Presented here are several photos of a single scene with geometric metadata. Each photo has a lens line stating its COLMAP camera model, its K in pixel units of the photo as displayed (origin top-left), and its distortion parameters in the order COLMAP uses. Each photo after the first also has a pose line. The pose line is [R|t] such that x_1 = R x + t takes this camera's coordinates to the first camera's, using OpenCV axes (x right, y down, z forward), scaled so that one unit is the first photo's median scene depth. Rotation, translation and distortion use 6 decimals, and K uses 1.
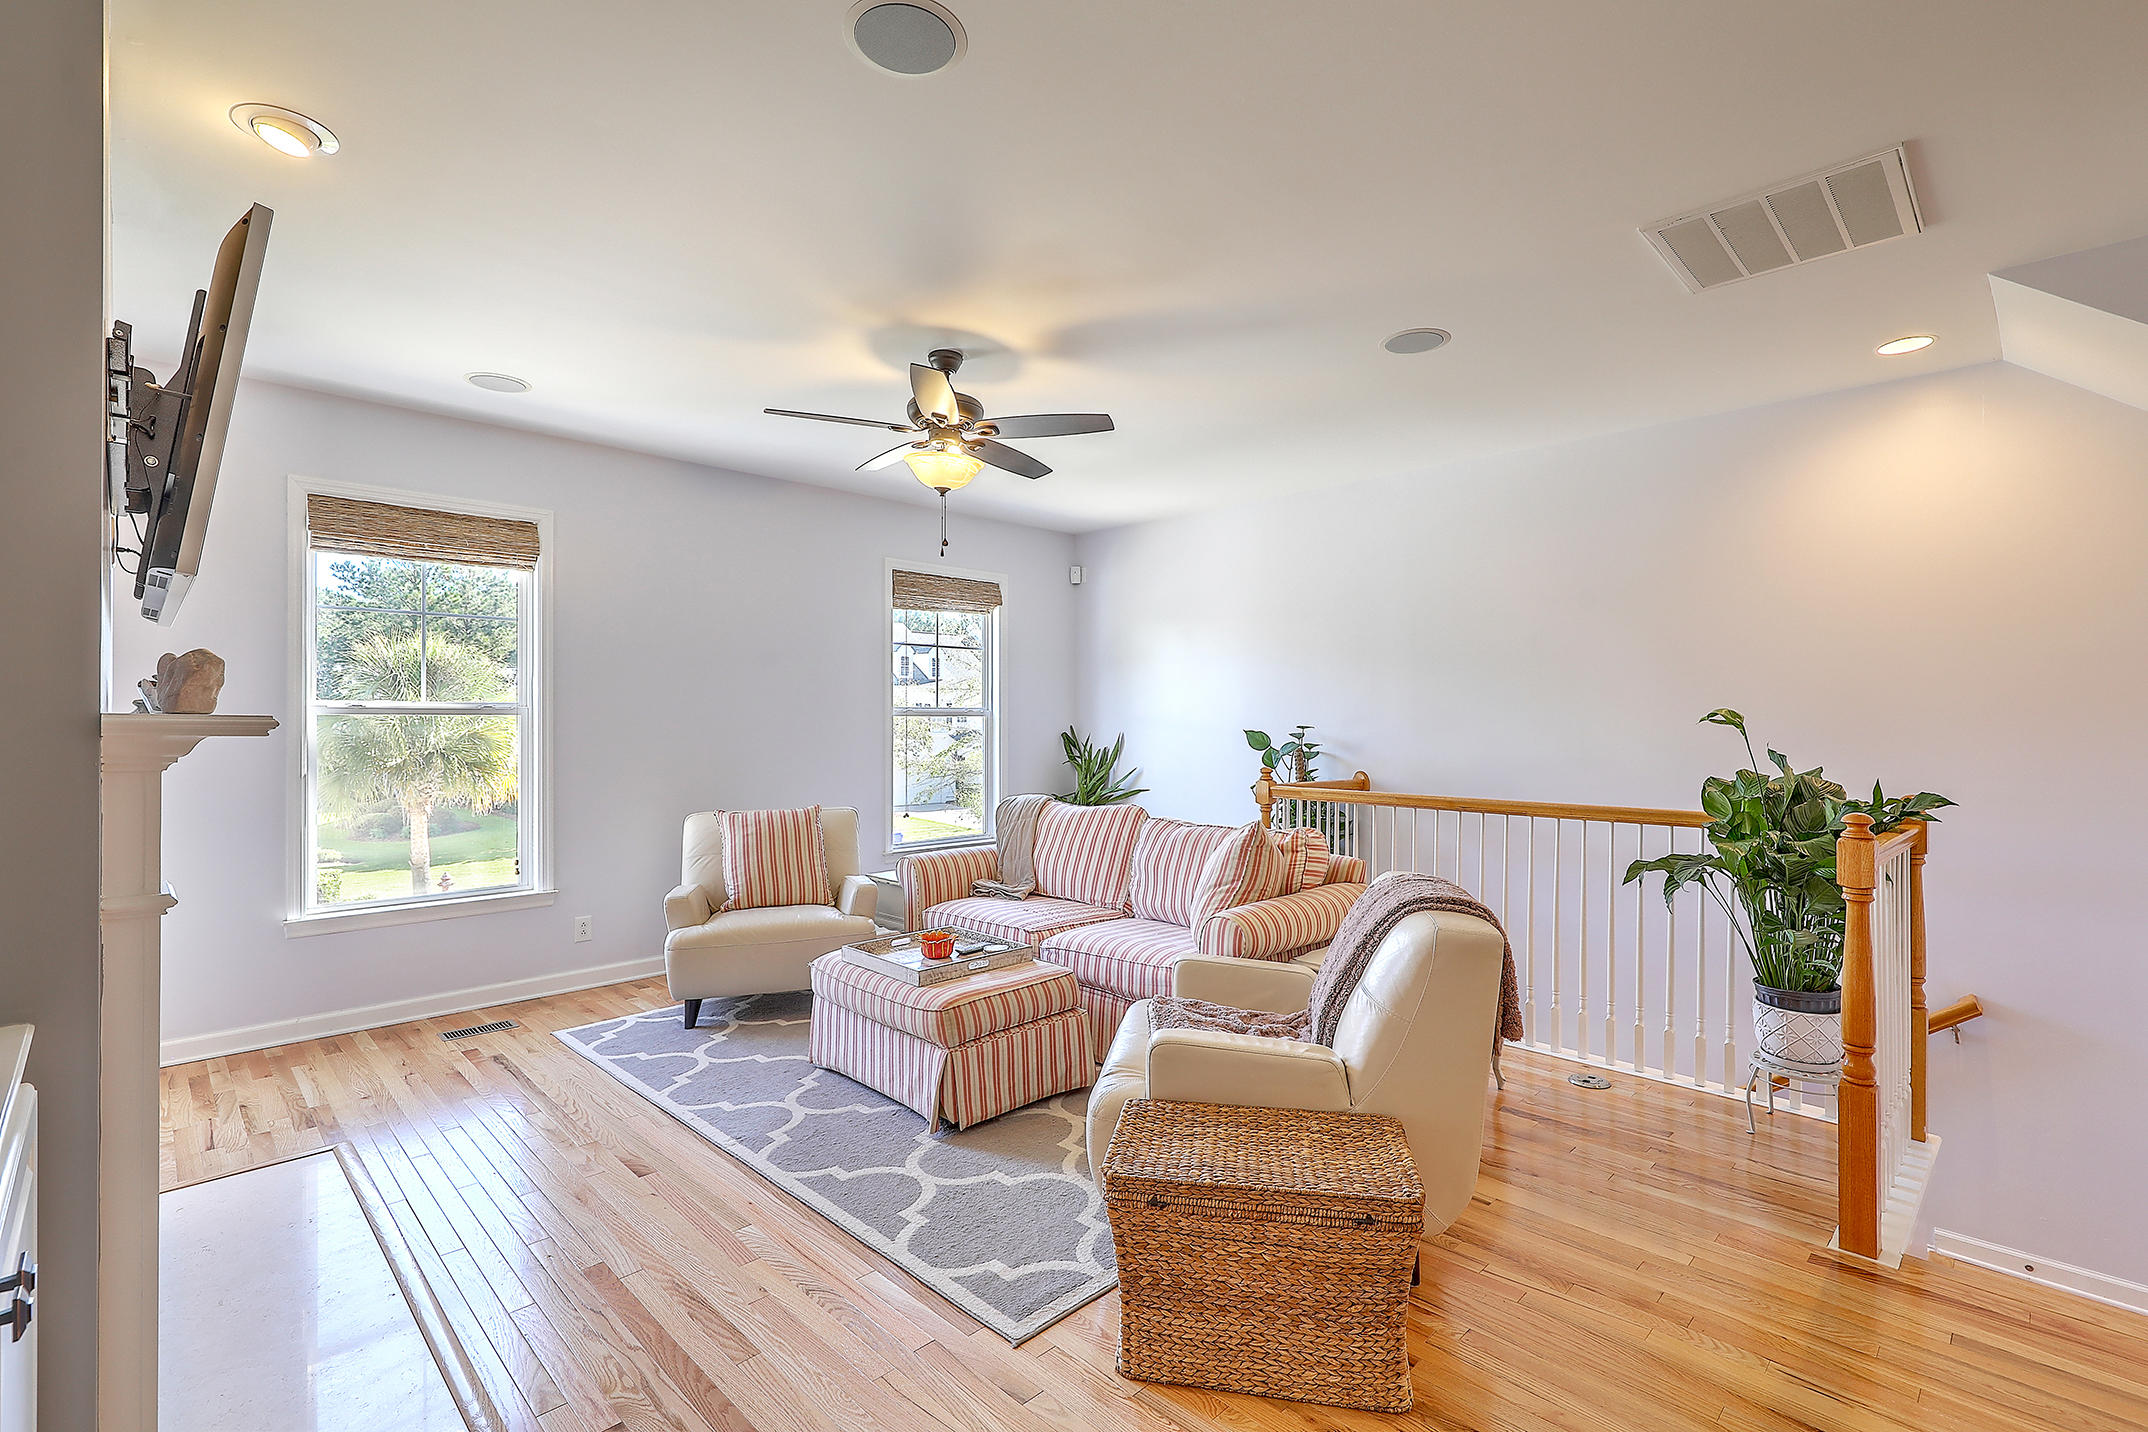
lens RADIAL K [[967.3, 0, 1083.7], [0, 967.3, 715.2], [0, 0, 1]] dist [0.002438, -0.000126]
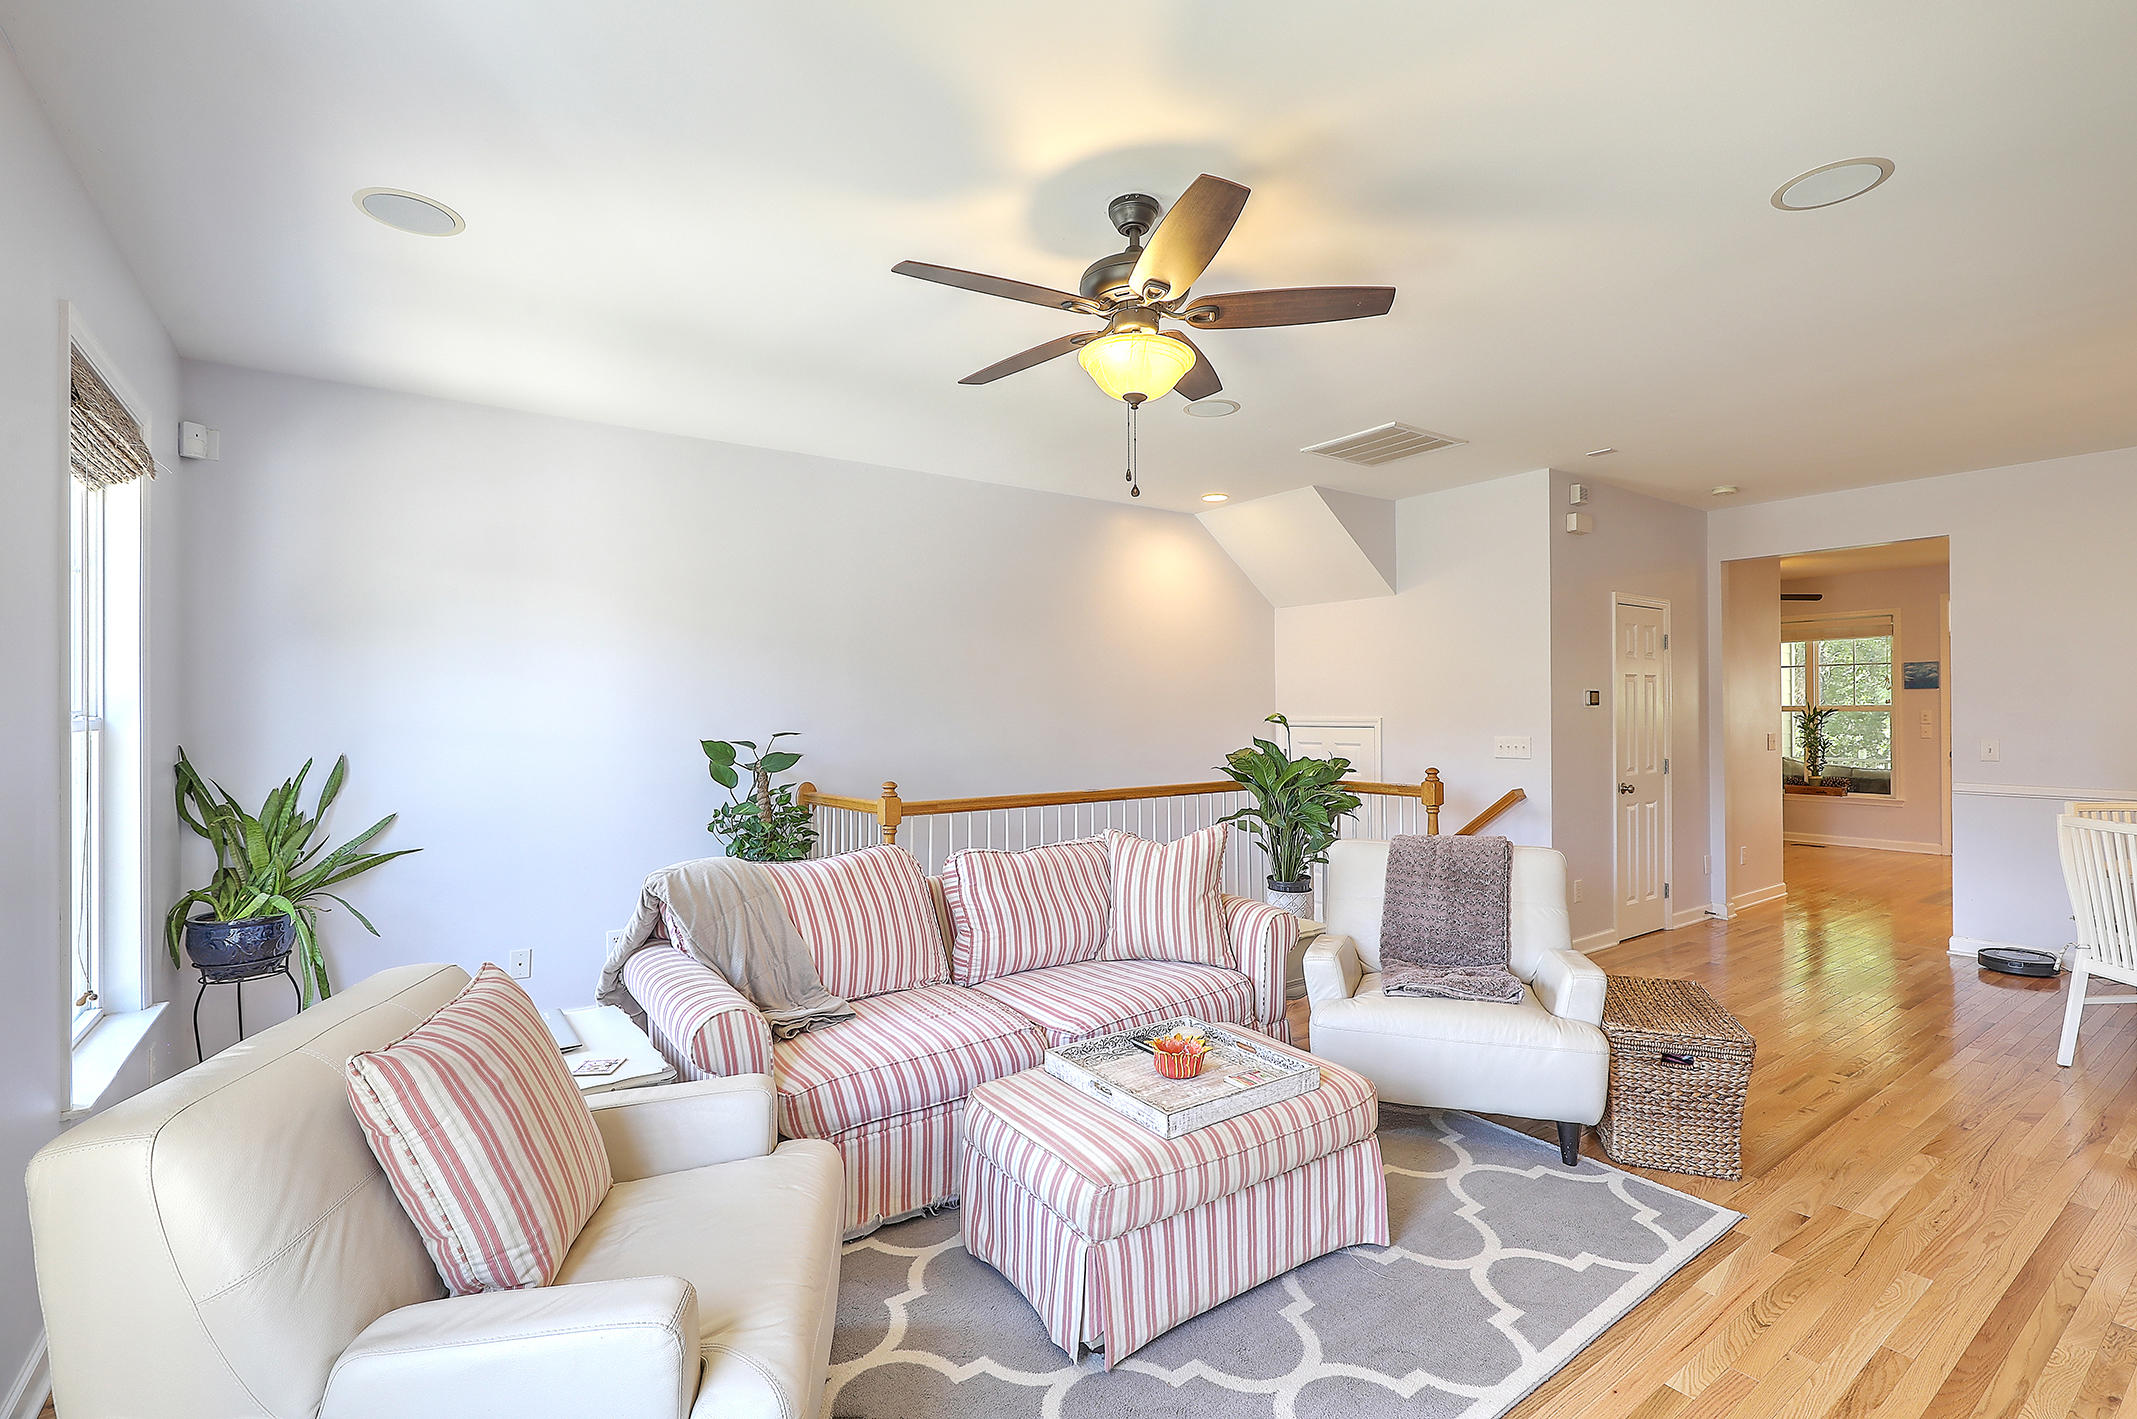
lens RADIAL K [[962.3, 0, 1084.0], [0, 962.3, 711.9], [0, 0, 1]] dist [0.002438, -0.000126]
pose [[0.155641, -0.006949, 0.987789, -0.921090], [0.000109, 0.999975, 0.007017, -0.021727], [-0.987814, -0.000984, 0.155638, 1.040549]]
